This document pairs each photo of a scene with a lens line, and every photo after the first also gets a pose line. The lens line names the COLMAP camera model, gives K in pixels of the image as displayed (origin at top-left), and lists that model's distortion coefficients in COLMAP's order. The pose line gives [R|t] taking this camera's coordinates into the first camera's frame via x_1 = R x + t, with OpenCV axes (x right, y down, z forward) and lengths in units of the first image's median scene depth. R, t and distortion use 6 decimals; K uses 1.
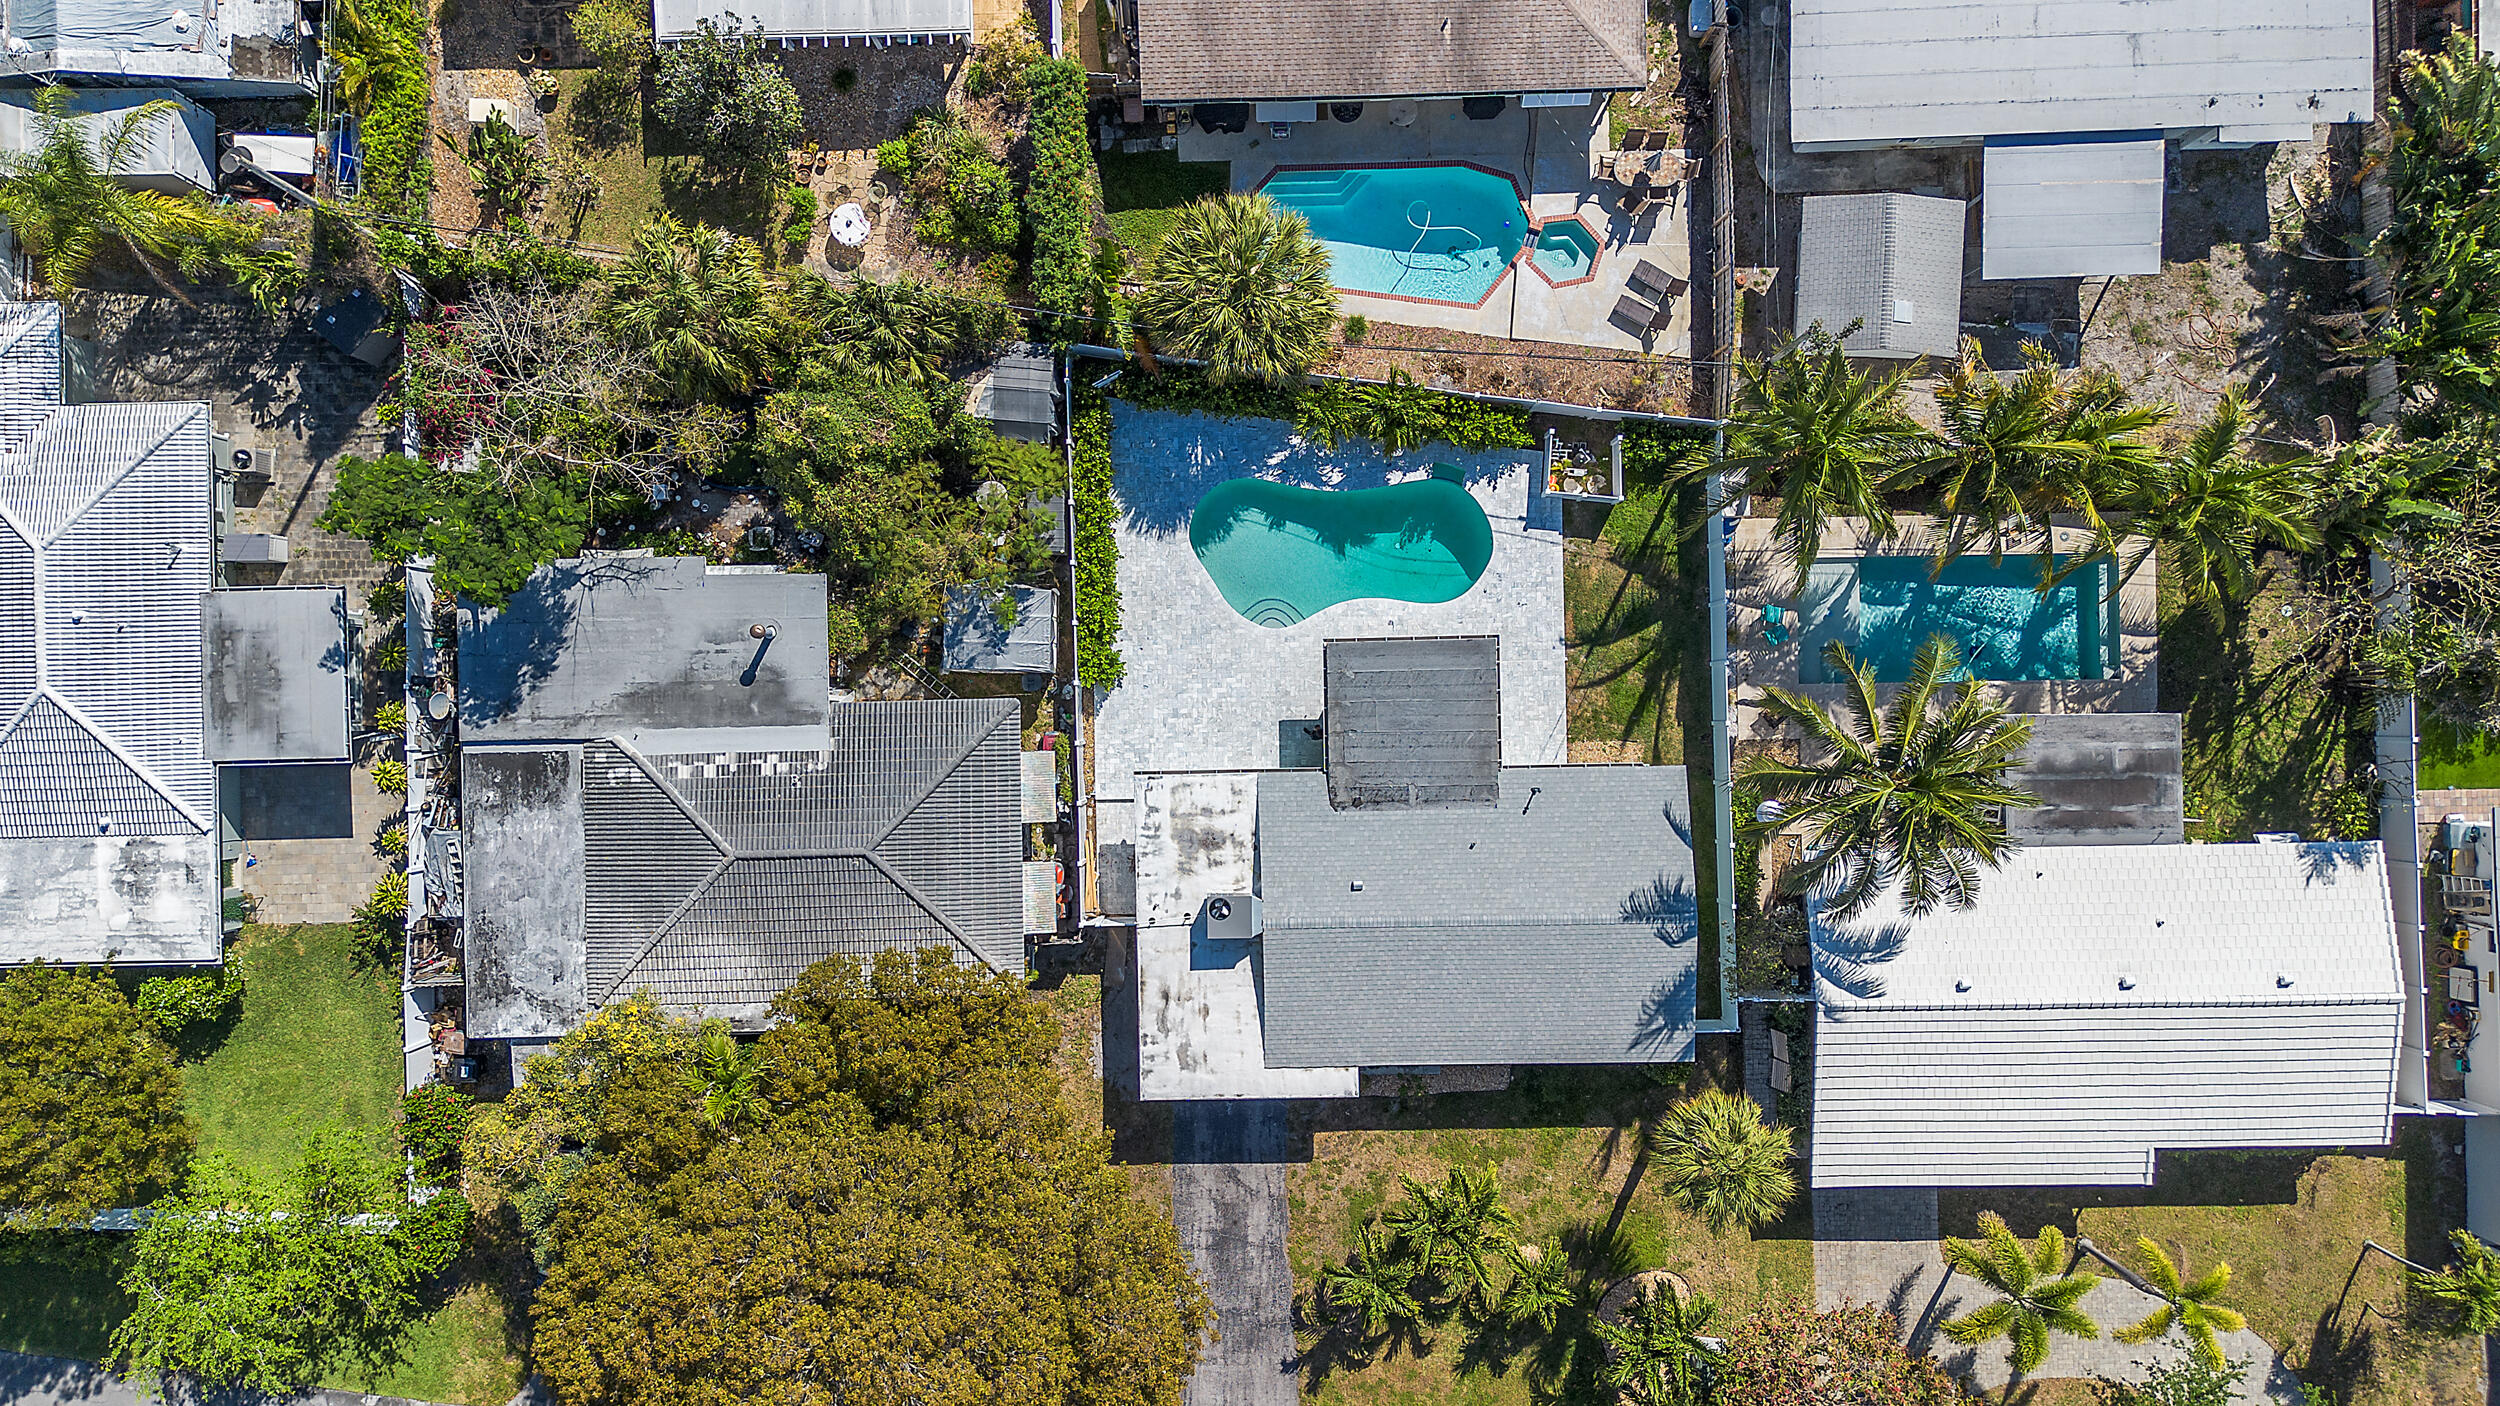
lens RADIAL K [[1783.9, 0, 1250.0], [0, 1783.9, 703.0], [0, 0, 1]] dist [0.097631, -0.123857]
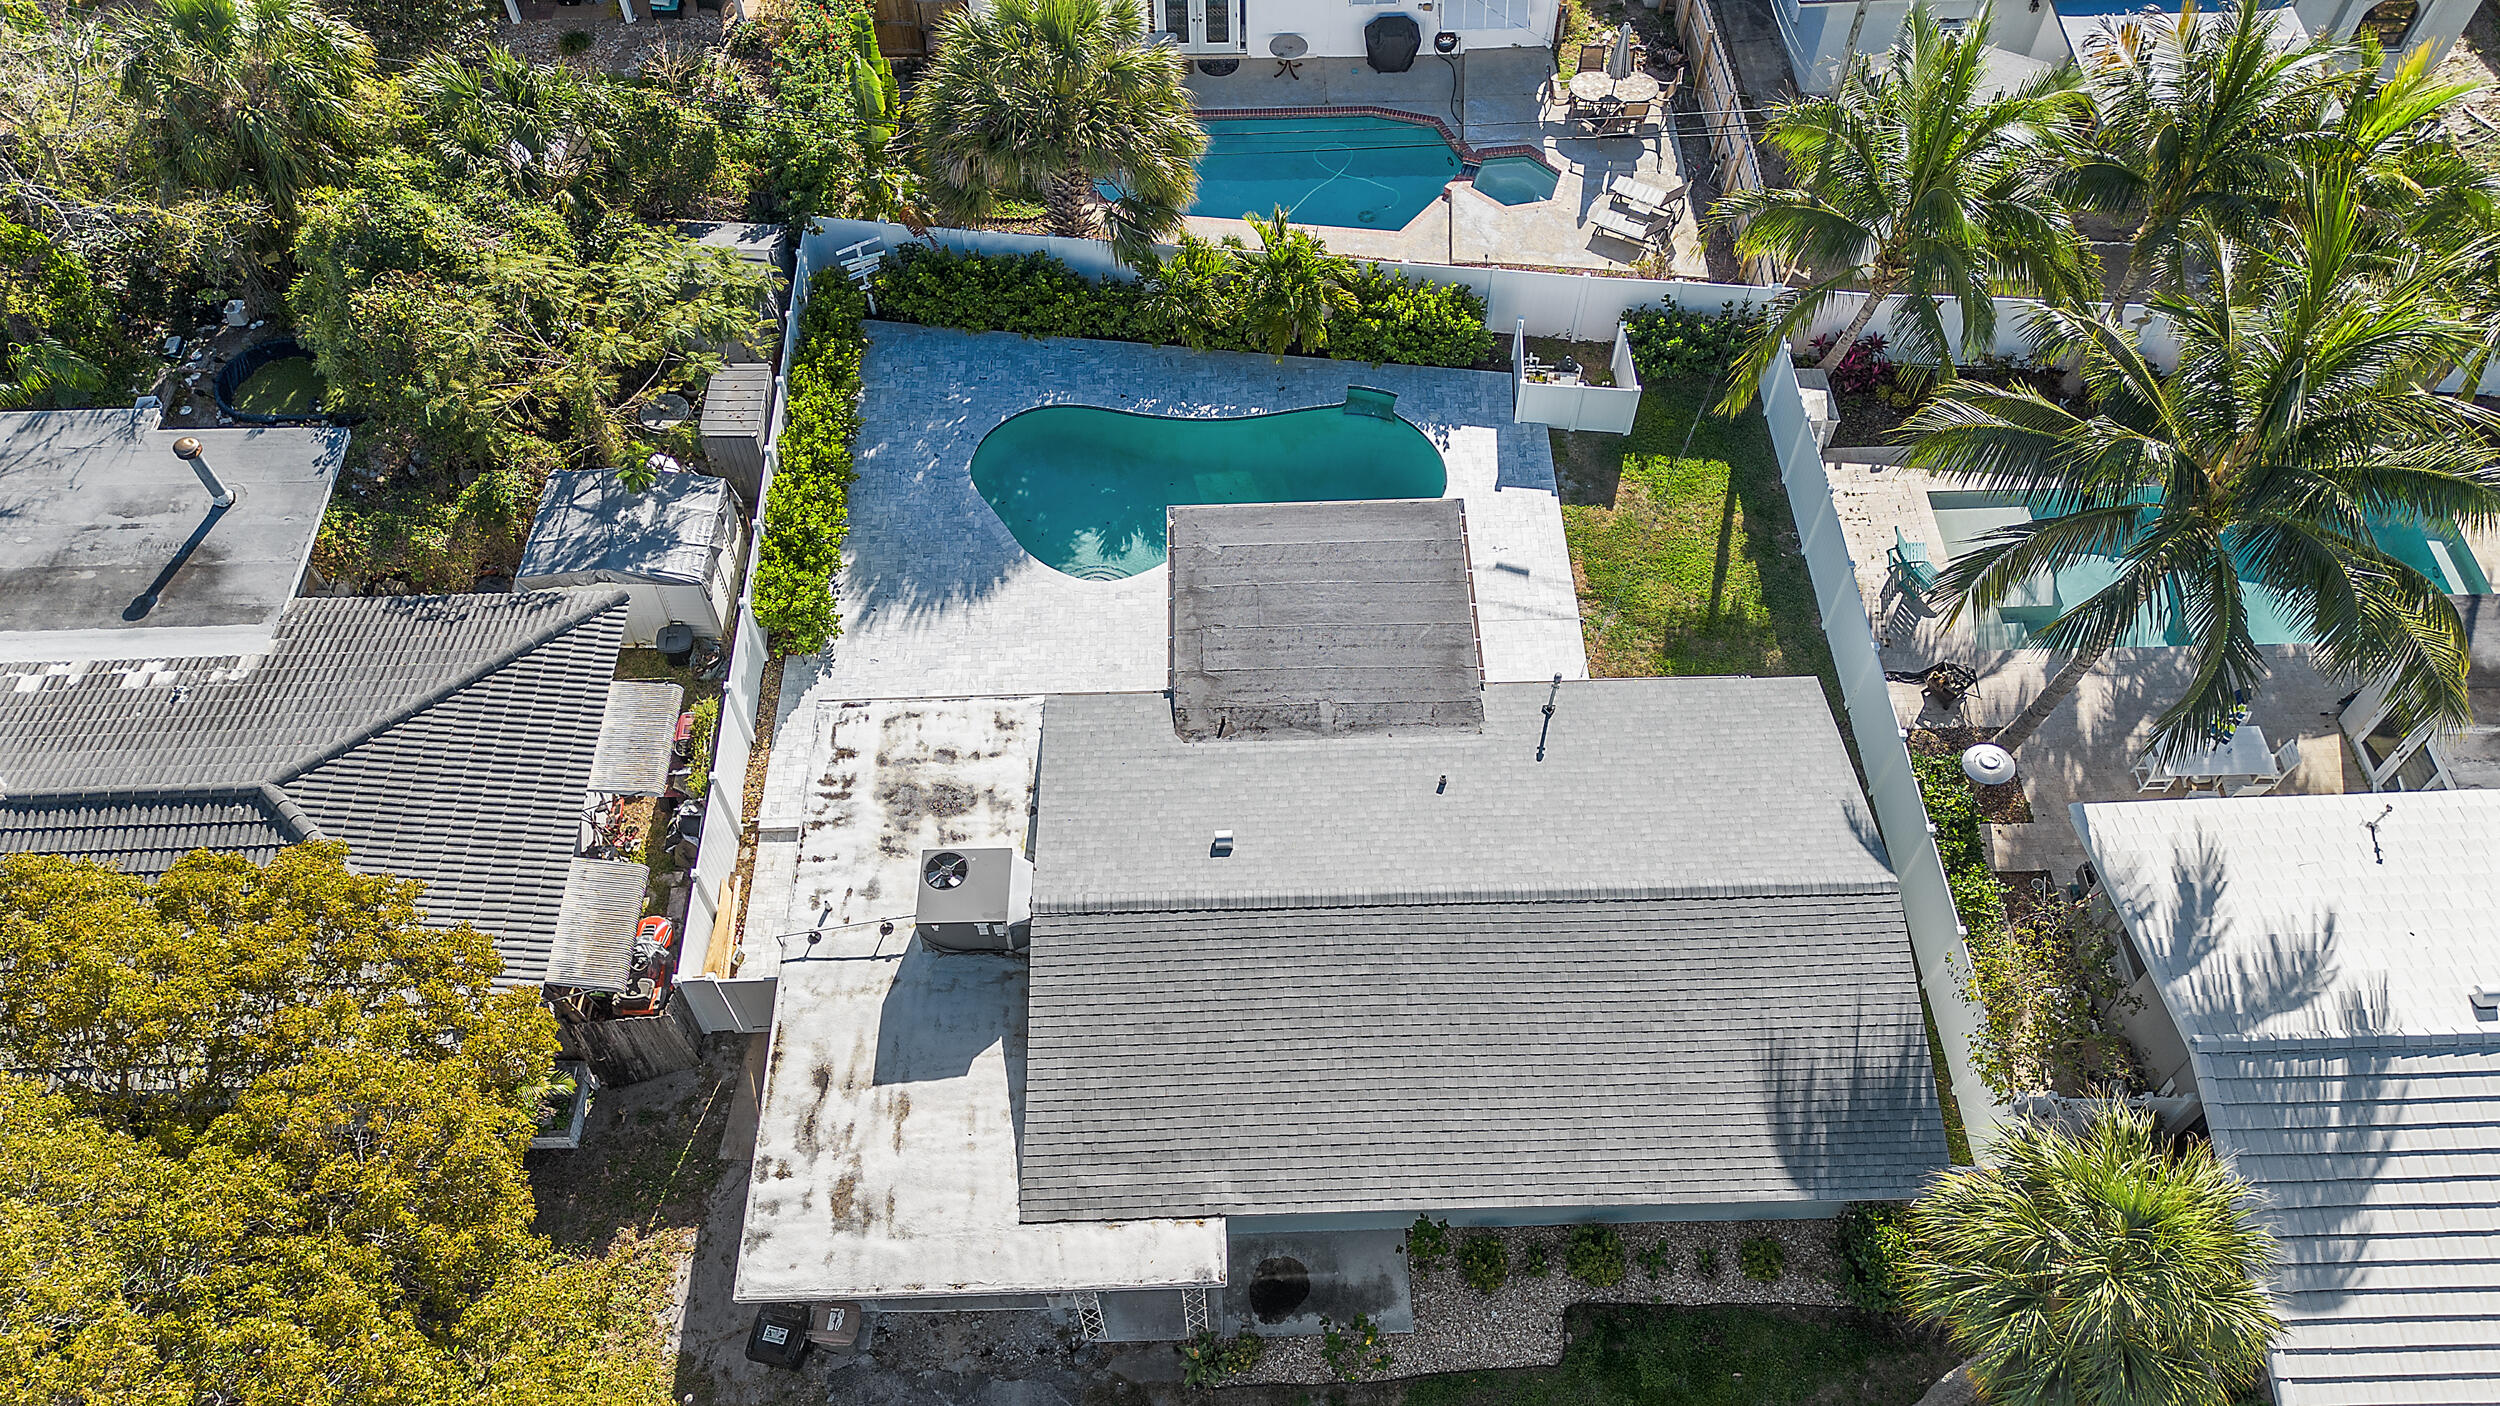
lens RADIAL K [[1783.9, 0, 1250.0], [0, 1783.9, 703.0], [0, 0, 1]] dist [0.097631, -0.123857]
pose [[0.999943, 0.000718, 0.010645, 0.061616], [0.005577, 0.815394, -0.578880, 0.360413], [-0.009095, 0.578906, 0.815343, 0.551025]]
